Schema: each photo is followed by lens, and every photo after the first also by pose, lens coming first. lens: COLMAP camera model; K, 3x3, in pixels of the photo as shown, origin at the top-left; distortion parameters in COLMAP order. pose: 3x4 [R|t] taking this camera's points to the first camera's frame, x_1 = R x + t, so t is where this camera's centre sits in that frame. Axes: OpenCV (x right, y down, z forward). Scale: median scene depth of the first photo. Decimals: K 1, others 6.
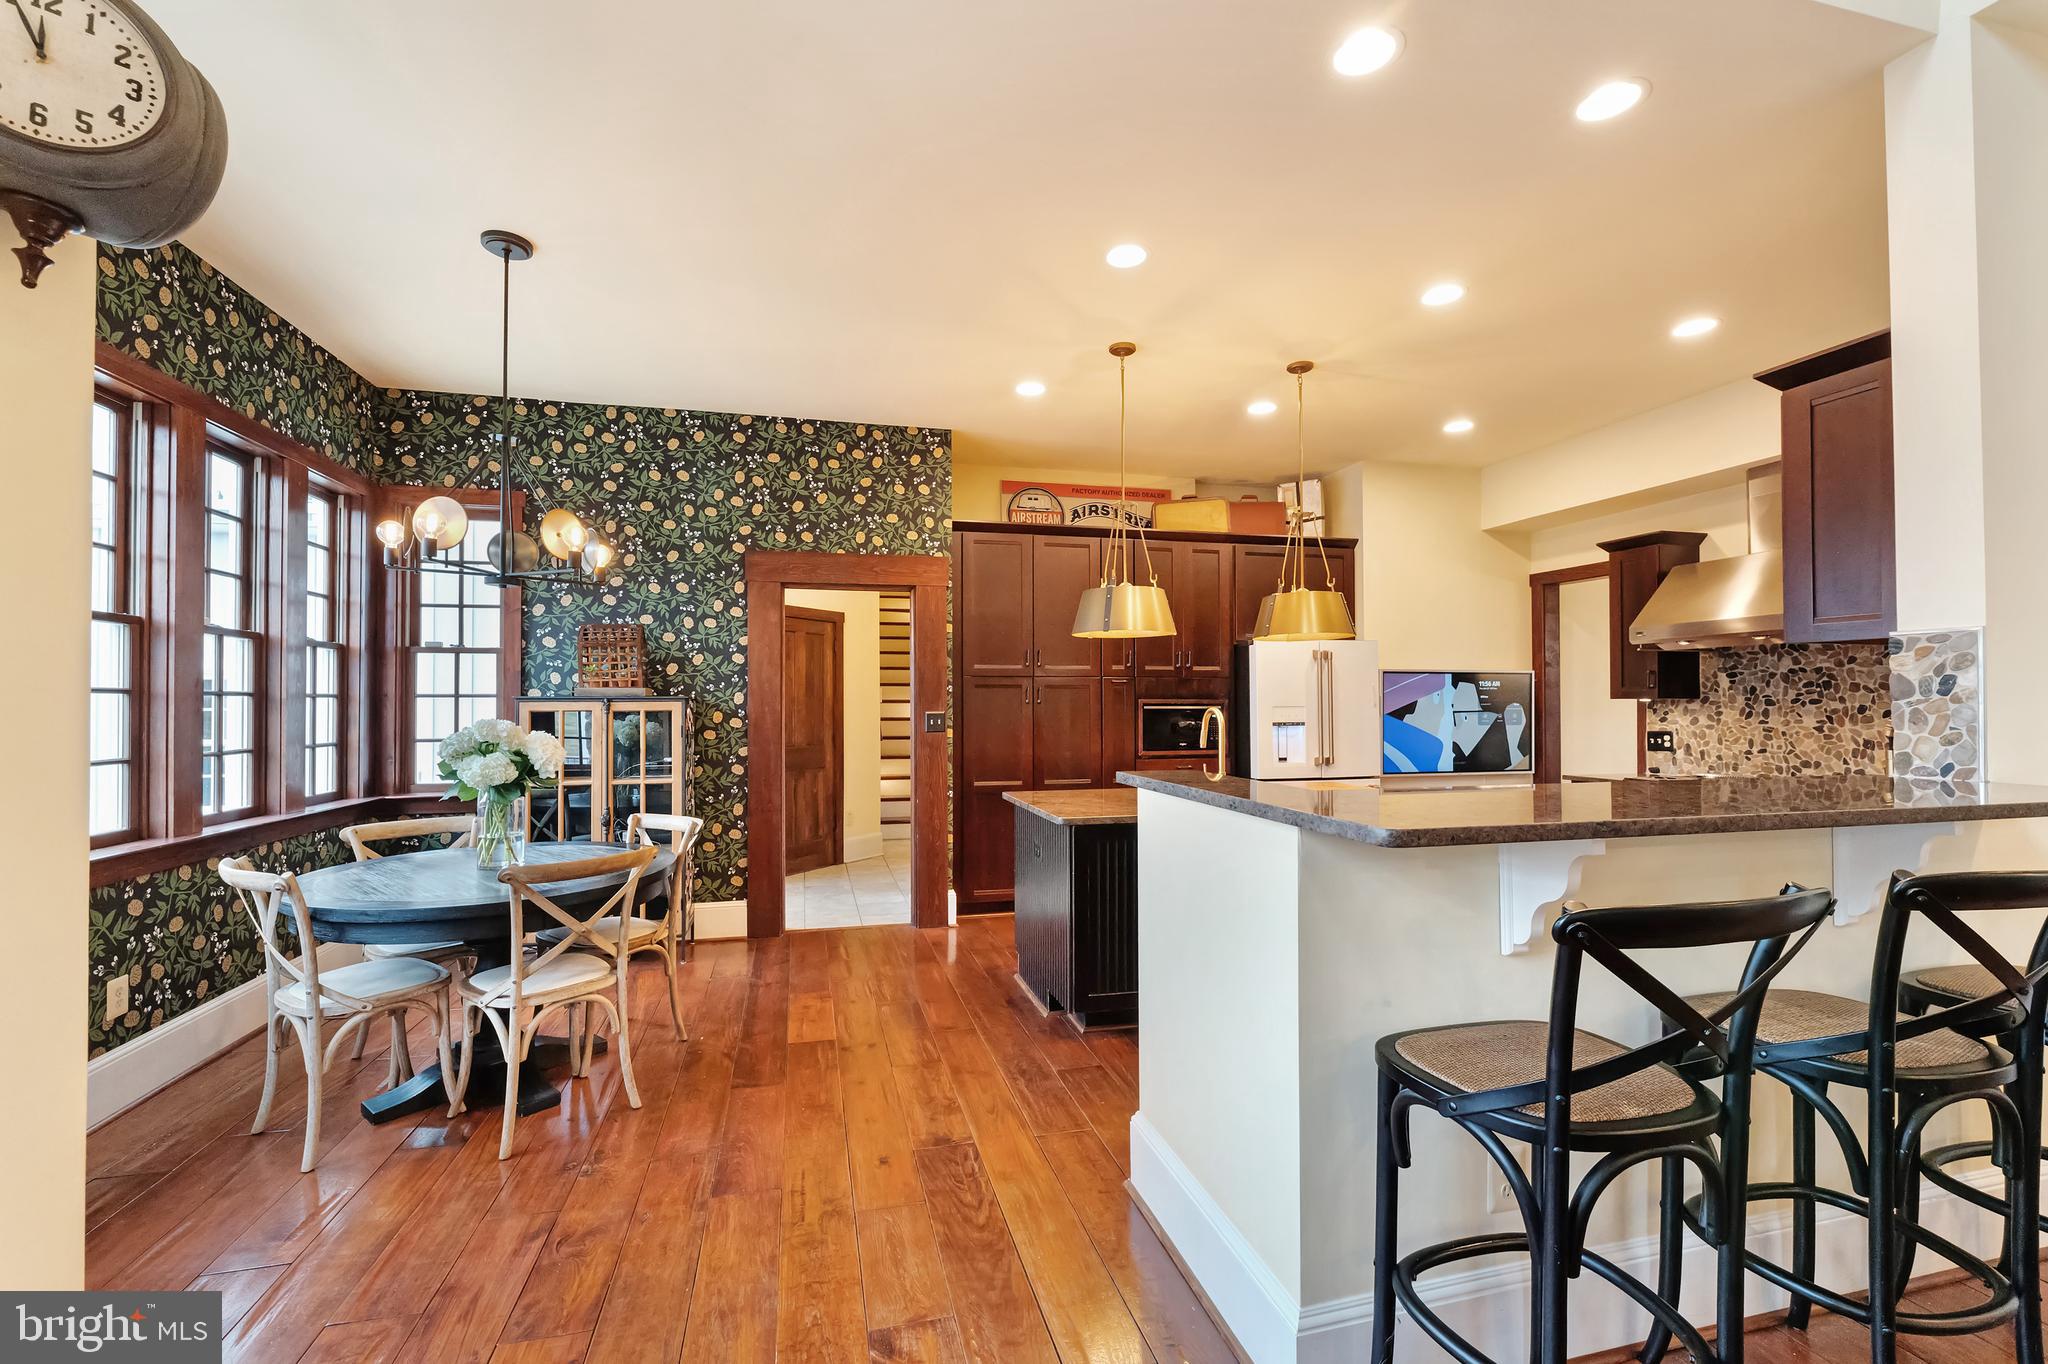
lens RADIAL K [[841.3, 0, 1008.0], [0, 841.3, 688.5], [0, 0, 1]] dist [0.000235, -0.000090]
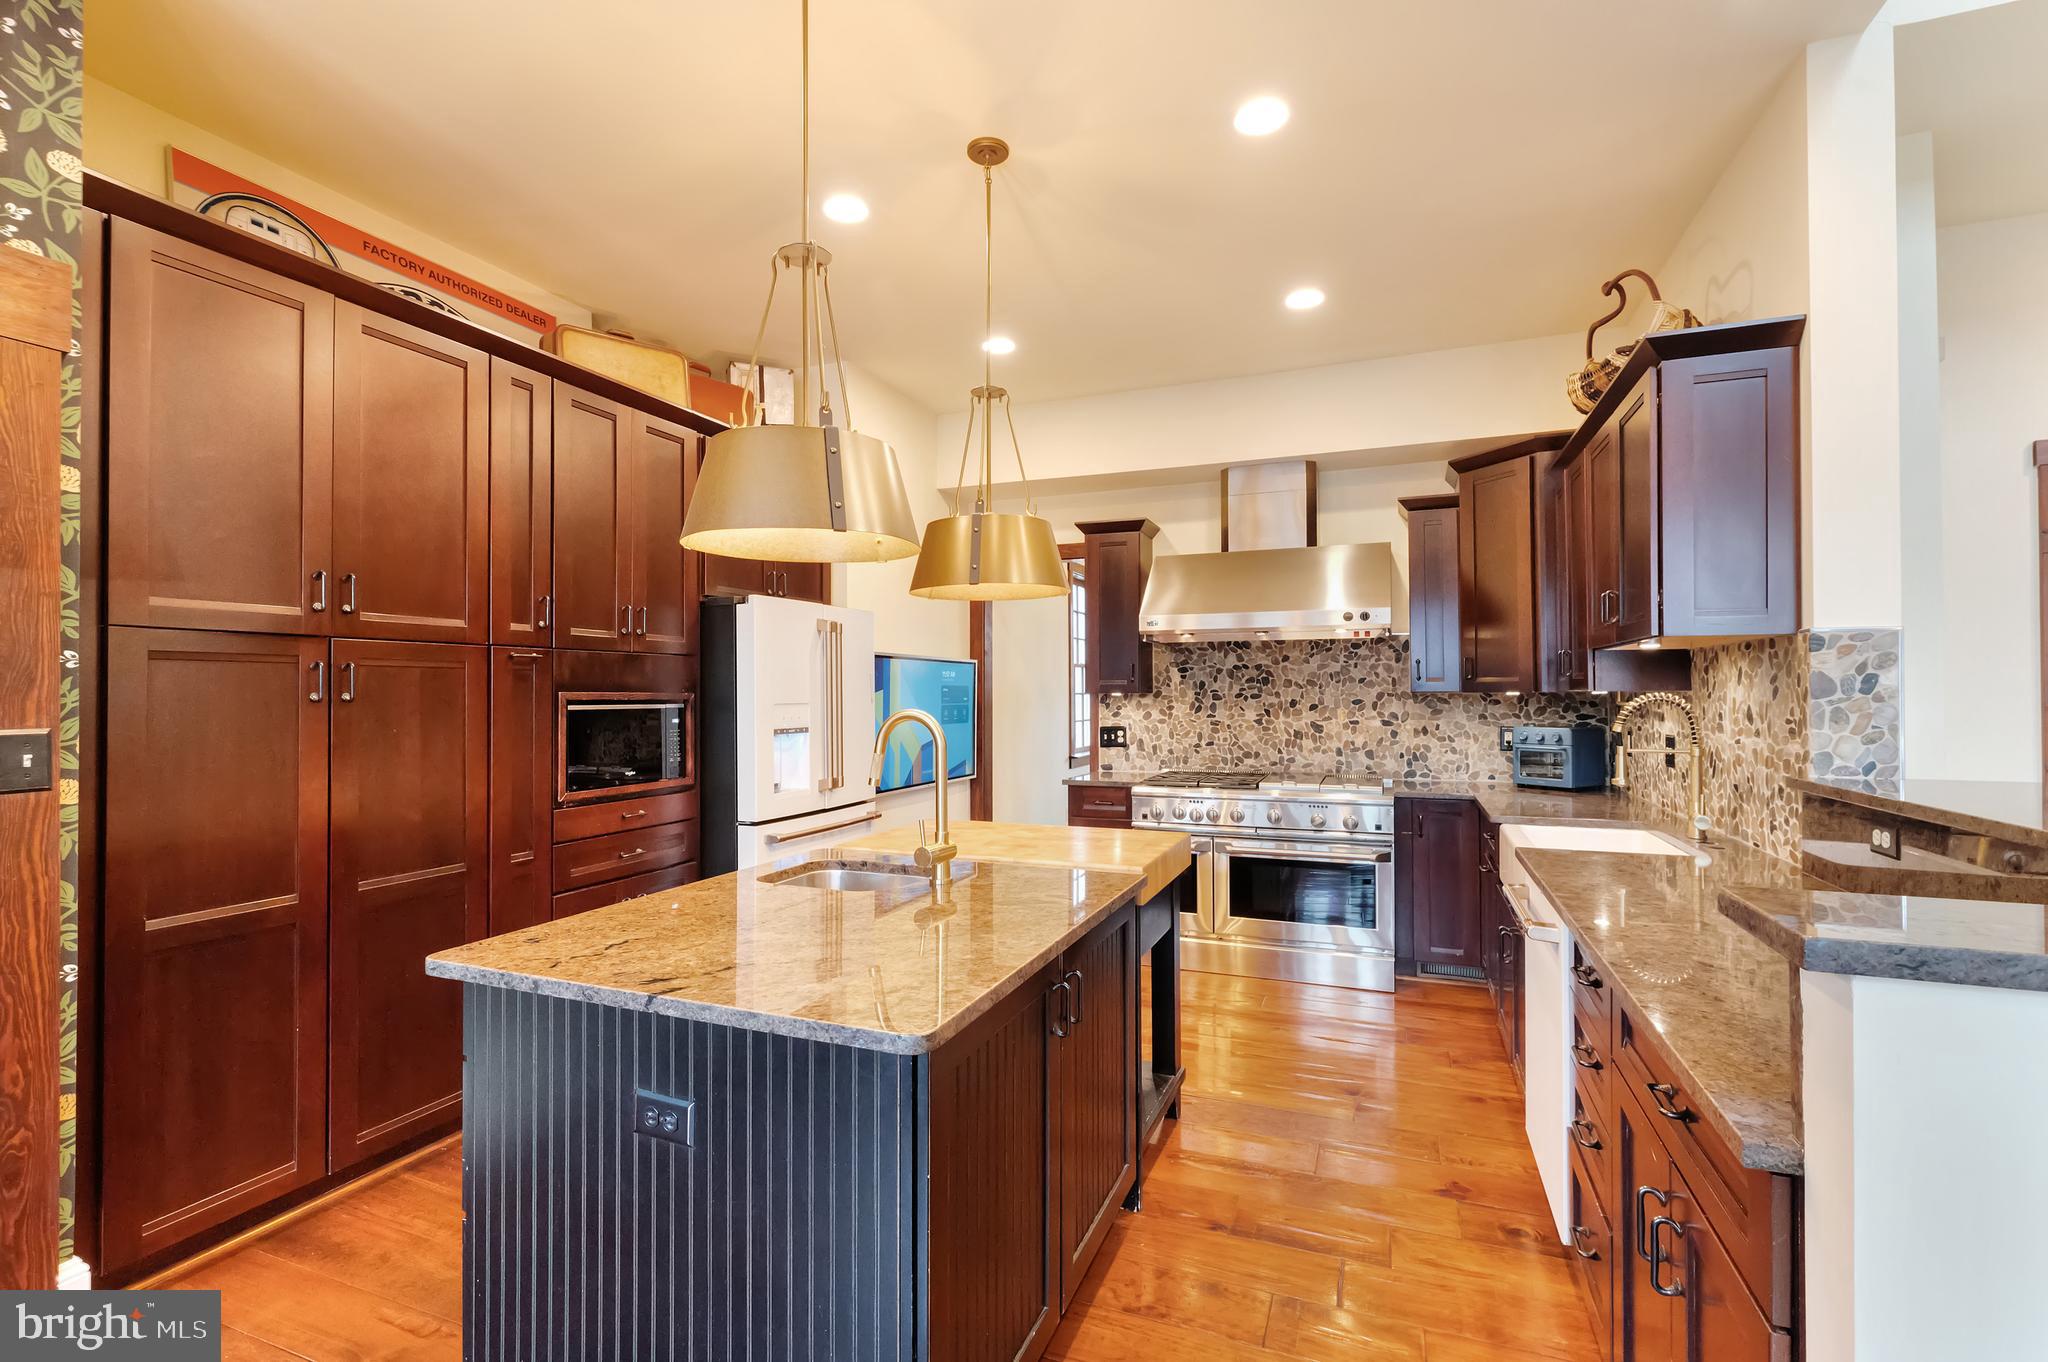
lens RADIAL K [[904.5, 0, 992.3], [0, 904.5, 683.4], [0, 0, 1]] dist [0.002533, -0.001143]
pose [[0.584741, 0.010403, 0.811154, -0.157073], [-0.014465, 0.999893, -0.002396, 0.005975], [-0.811091, -0.010332, 0.584828, 0.528884]]
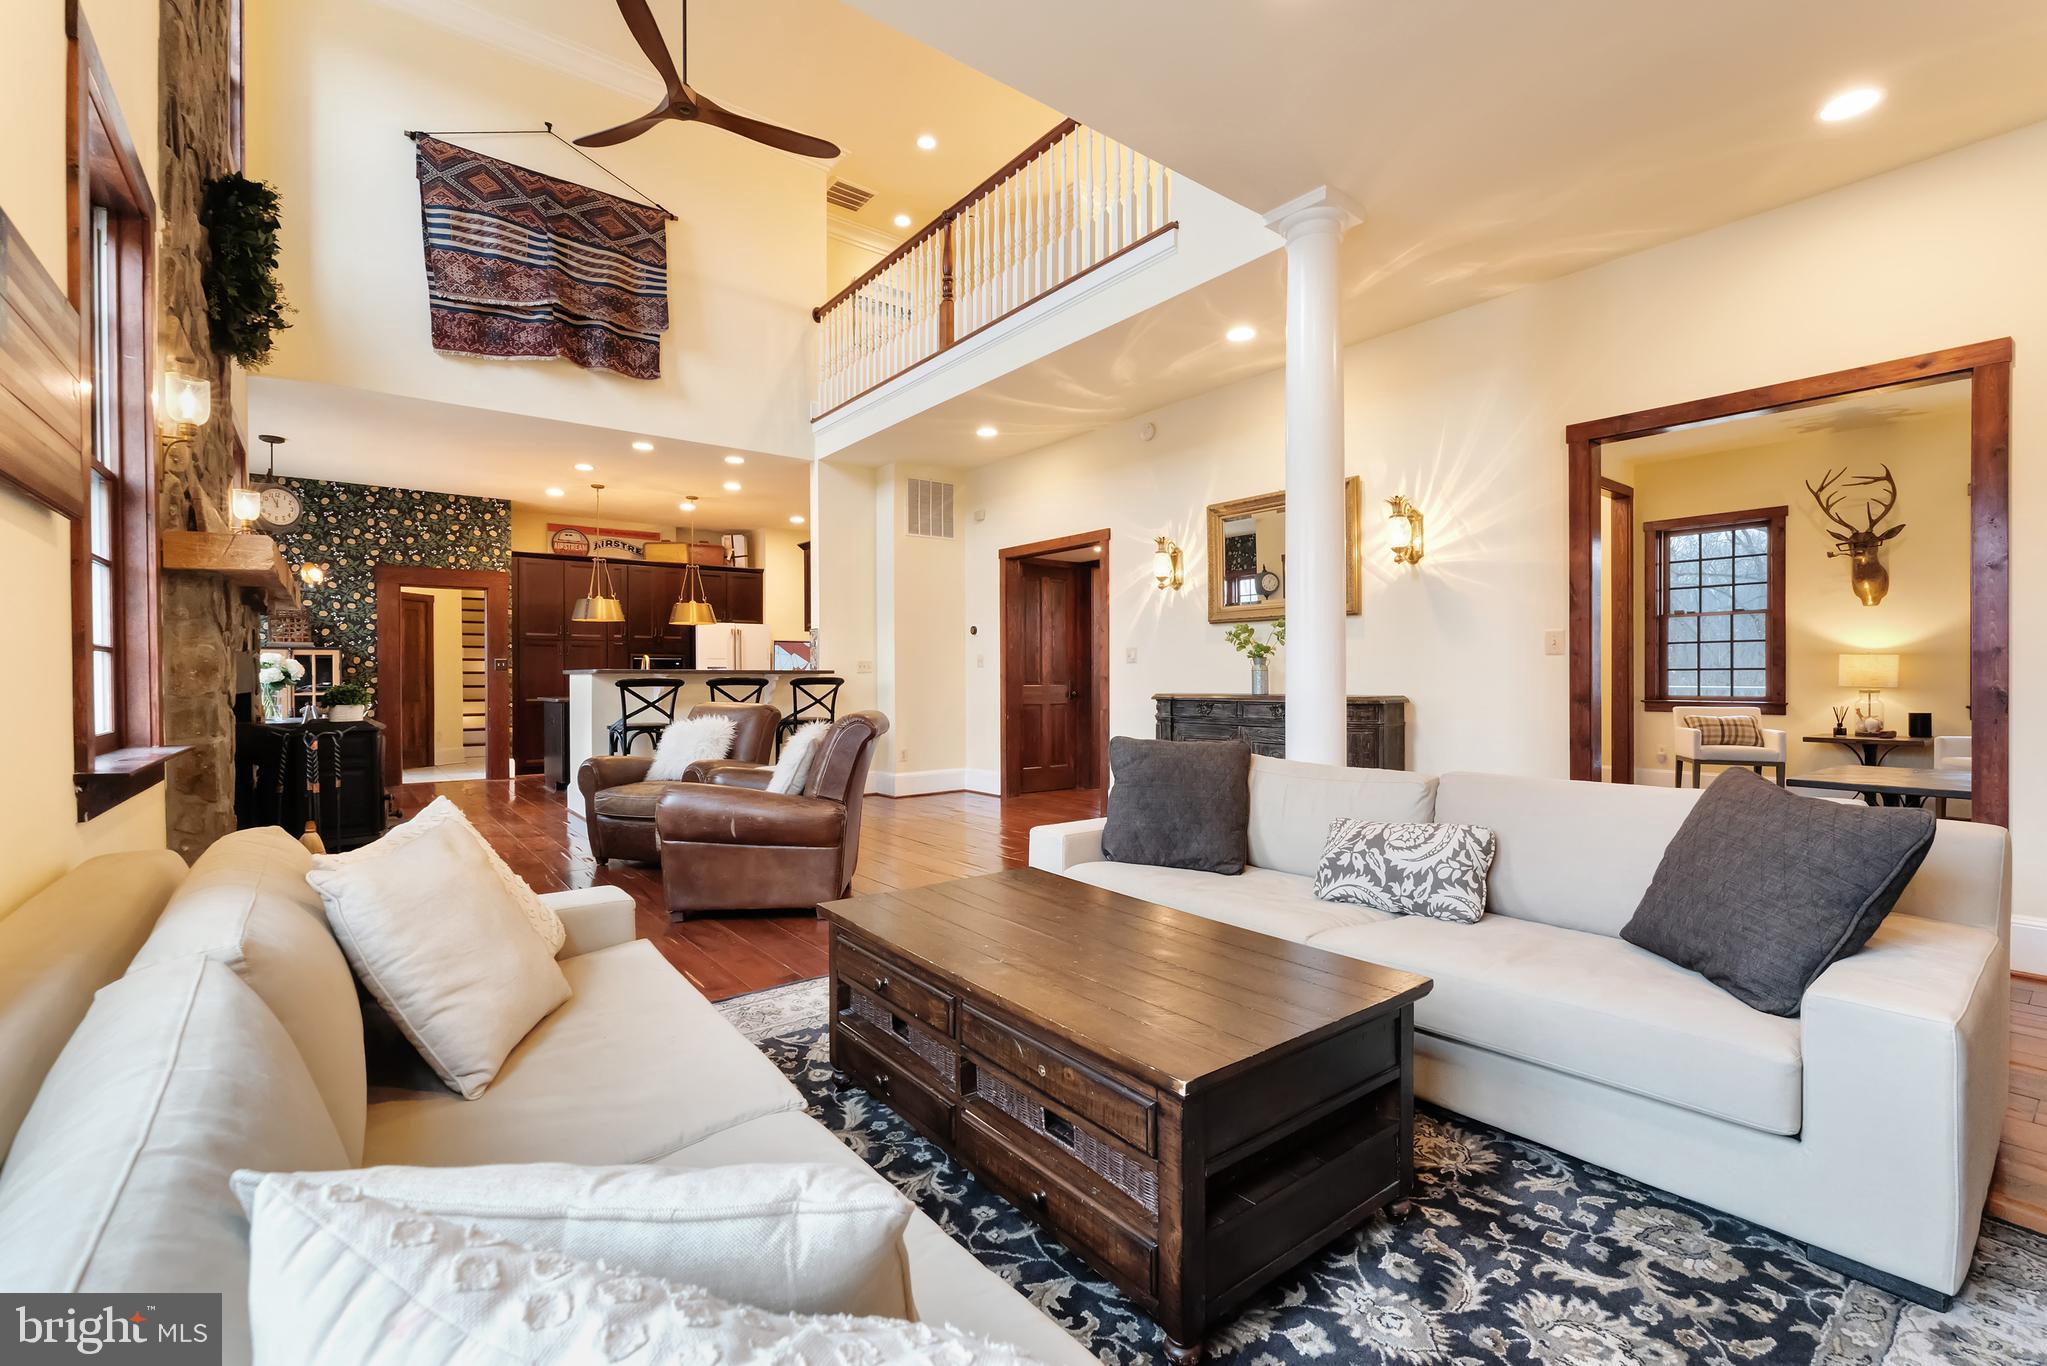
lens RADIAL K [[904.1, 0, 1005.2], [0, 904.1, 684.2], [0, 0, 1]] dist [0.002533, -0.001143]
pose [[0.920113, -0.000722, 0.391653, 0.150012], [-0.007735, 0.999770, 0.020015, 0.034738], [-0.391577, -0.021445, 0.919895, -1.214951]]
